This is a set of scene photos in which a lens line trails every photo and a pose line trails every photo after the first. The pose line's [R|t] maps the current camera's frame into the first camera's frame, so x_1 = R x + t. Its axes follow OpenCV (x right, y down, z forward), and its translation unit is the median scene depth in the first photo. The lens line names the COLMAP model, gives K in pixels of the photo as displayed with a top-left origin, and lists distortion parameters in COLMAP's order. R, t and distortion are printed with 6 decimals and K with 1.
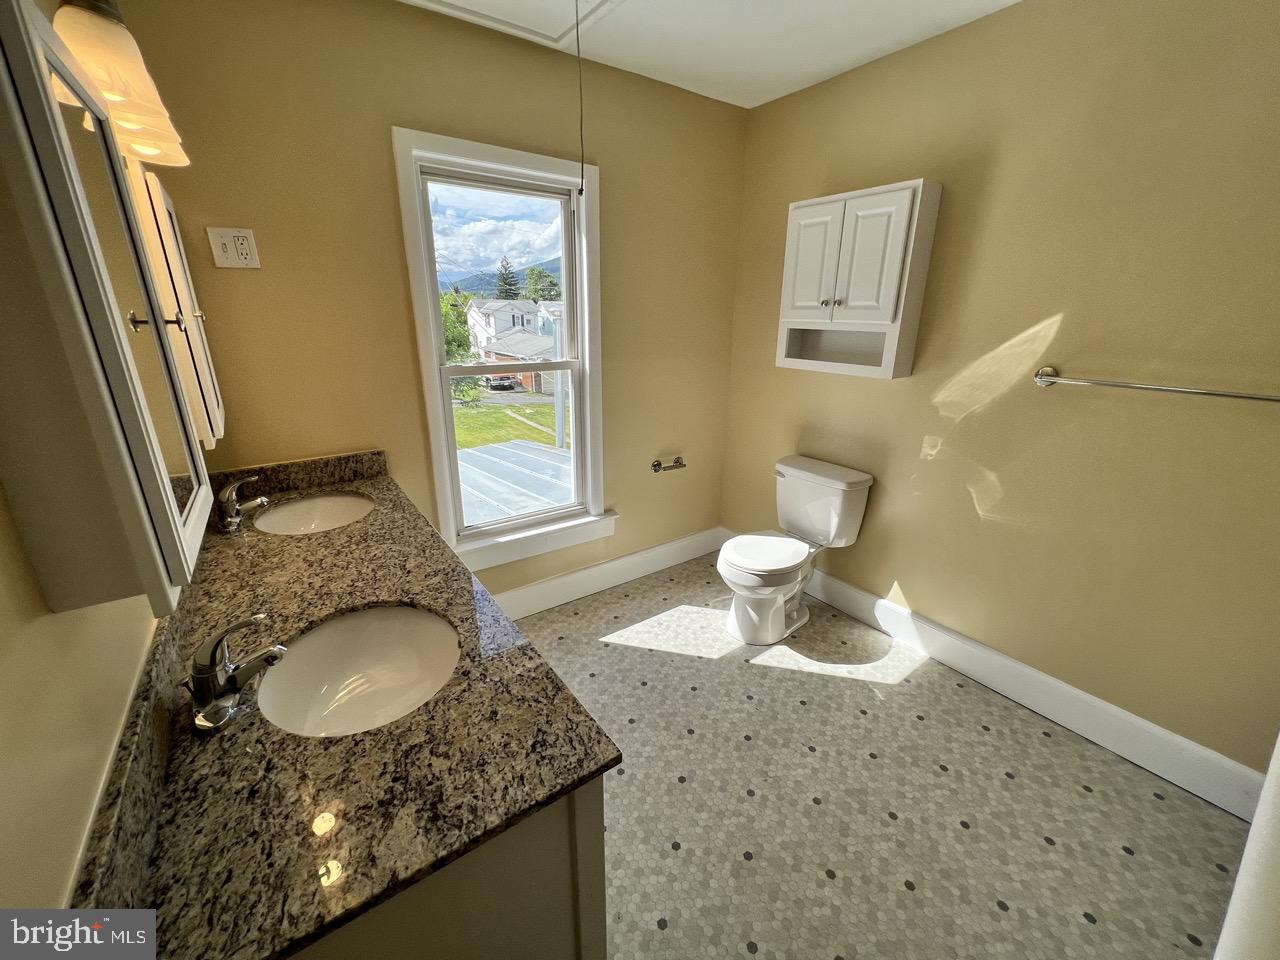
lens RADIAL K [[510.8, 0, 639.4], [0, 510.8, 482.3], [0, 0, 1]] dist [-0.000409, -0.000014]
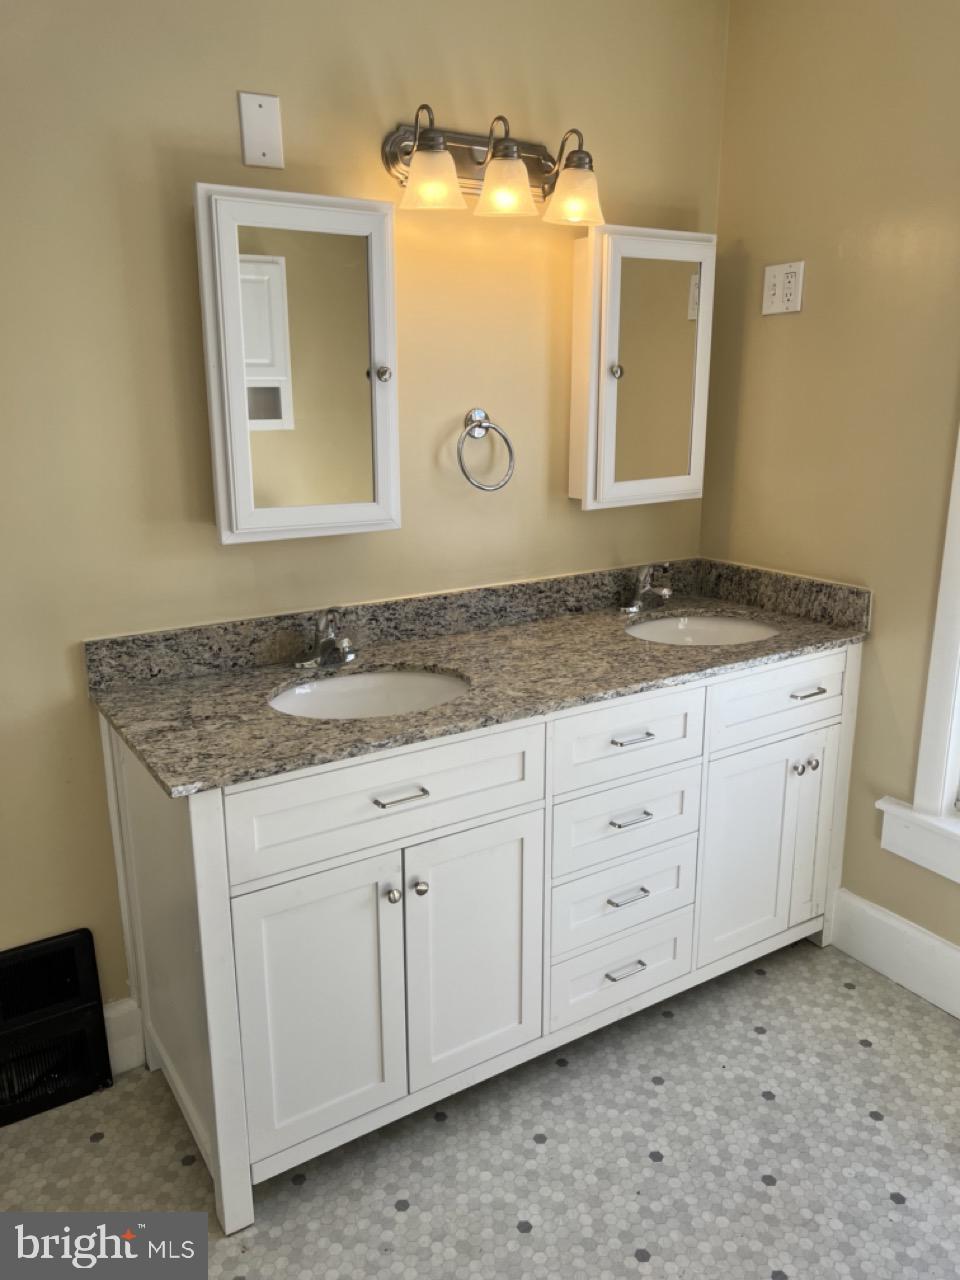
lens RADIAL K [[972.4, 0, 479.9], [0, 972.4, 637.9], [0, 0, 1]] dist [0.033580, -0.026102]
pose [[-0.052657, 0.249029, -0.967064, 0.893576], [-0.315643, 0.914608, 0.252708, -0.216901], [0.947416, 0.318554, 0.030443, 0.741700]]
